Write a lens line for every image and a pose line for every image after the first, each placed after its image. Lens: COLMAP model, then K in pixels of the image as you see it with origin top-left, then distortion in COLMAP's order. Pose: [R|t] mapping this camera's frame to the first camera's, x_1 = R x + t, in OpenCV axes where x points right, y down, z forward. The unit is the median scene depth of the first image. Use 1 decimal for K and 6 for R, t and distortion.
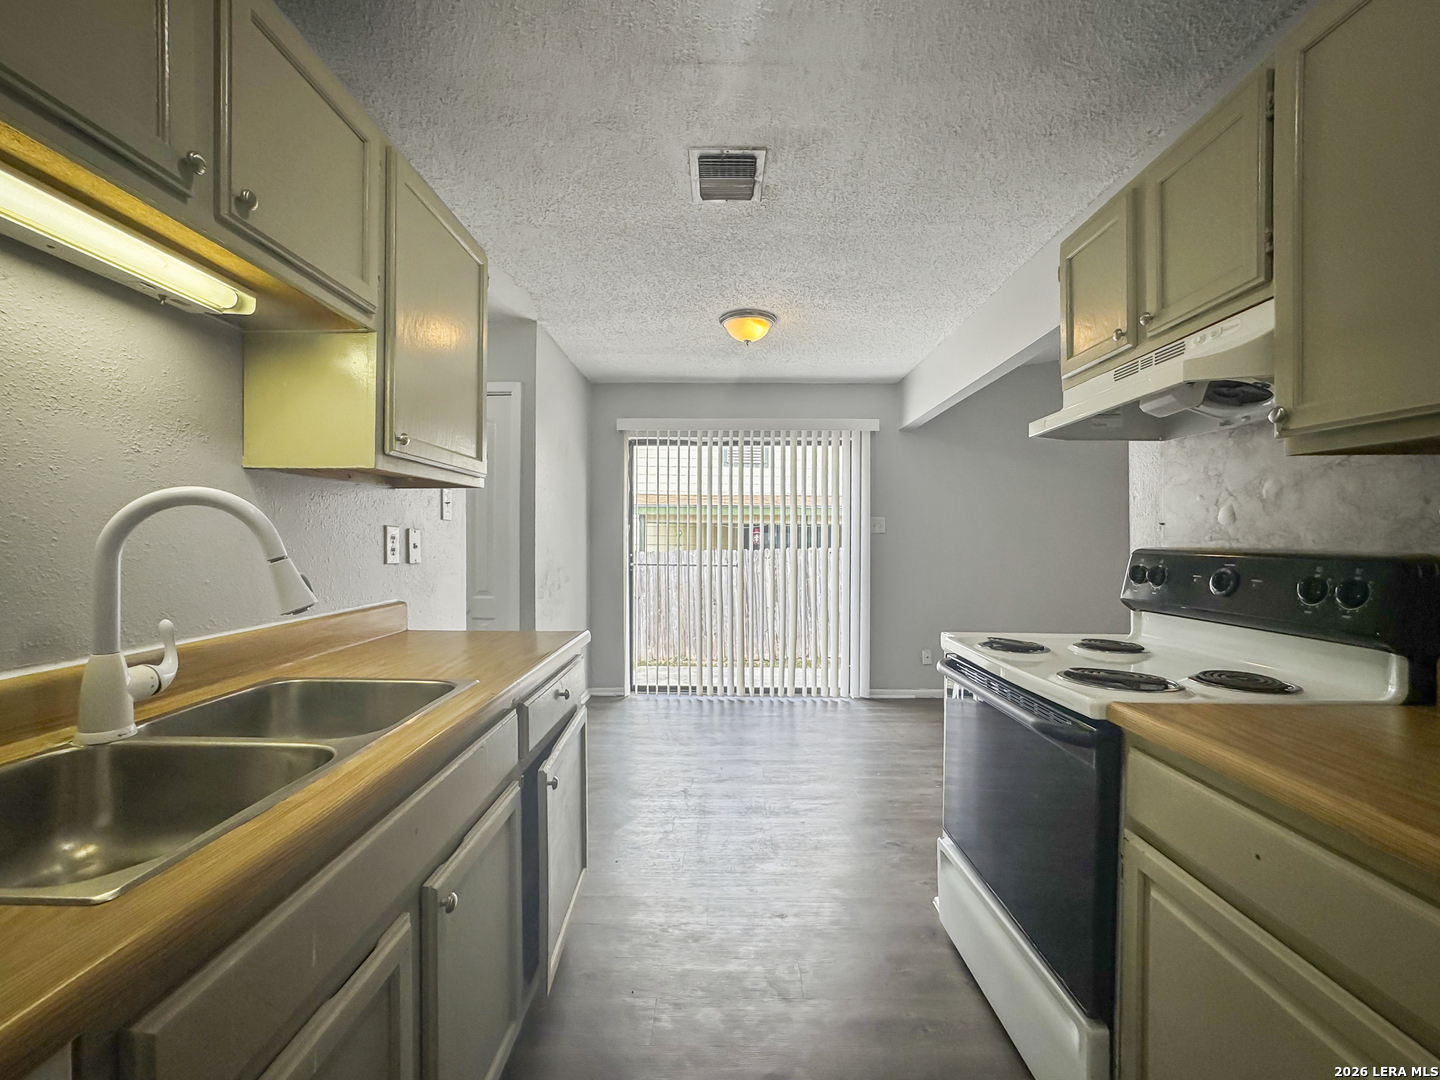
lens RADIAL K [[578.3, 0, 720.0], [0, 578.3, 540.0], [0, 0, 1]] dist [-0.000166, 0.000011]
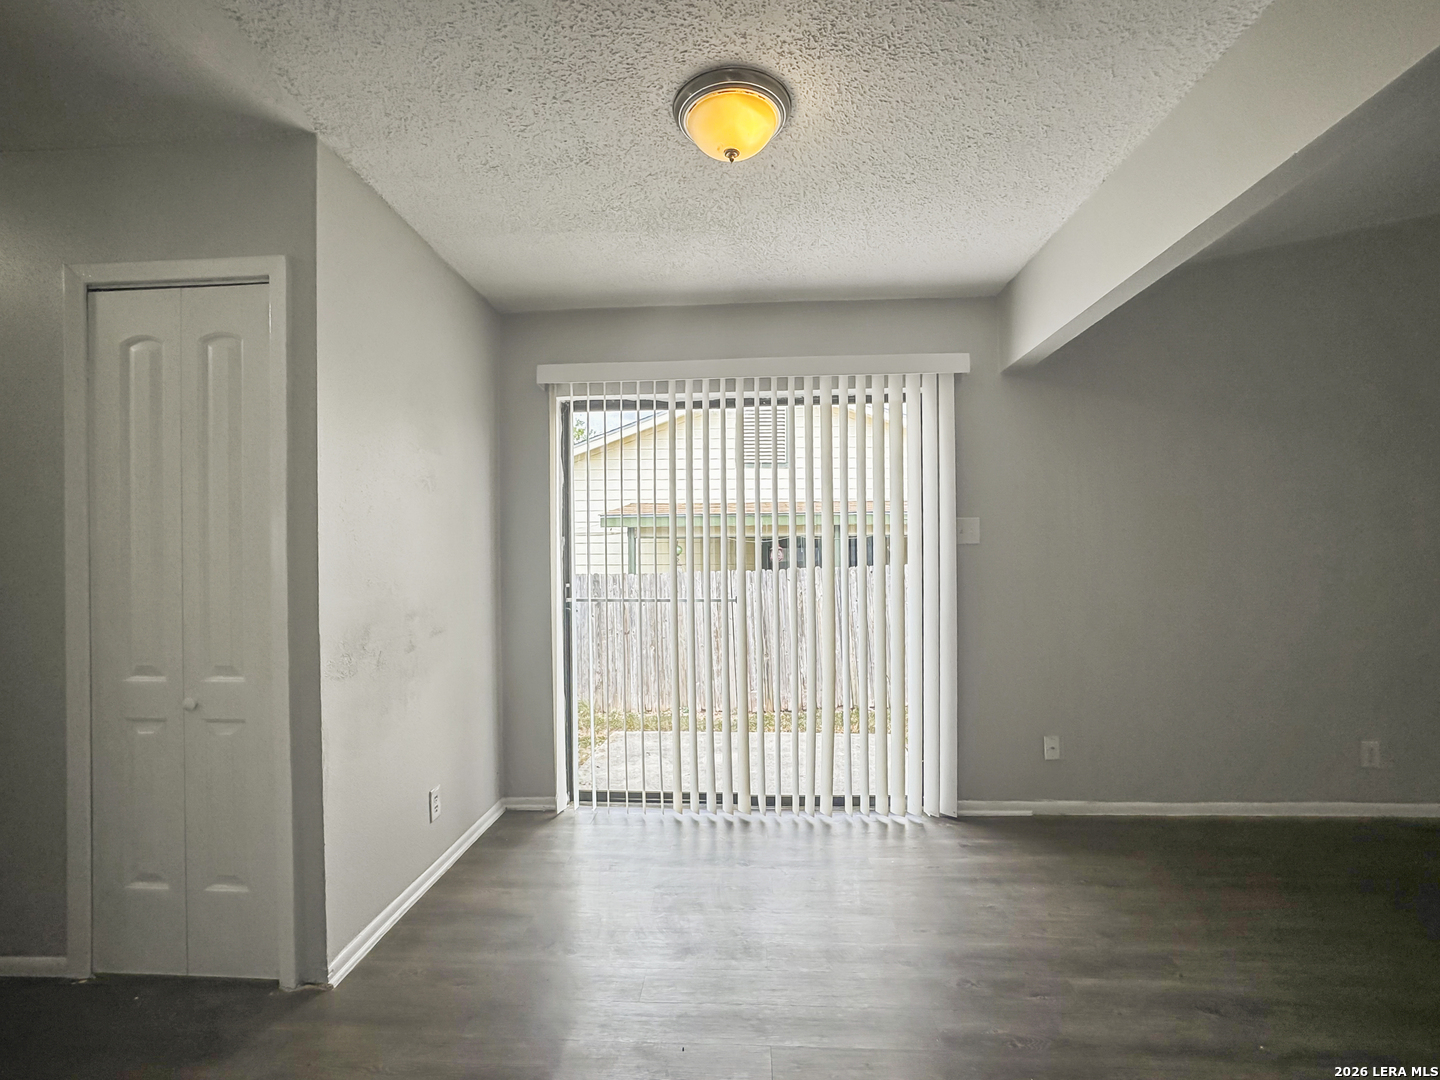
lens RADIAL K [[581.3, 0, 713.9], [0, 581.3, 561.6], [0, 0, 1]] dist [-0.000080, 0.000015]
pose [[0.998446, -0.013886, -0.053972, 0.040244], [0.014372, 0.999860, 0.008621, -0.002701], [0.053844, -0.009383, 0.998505, 0.378709]]
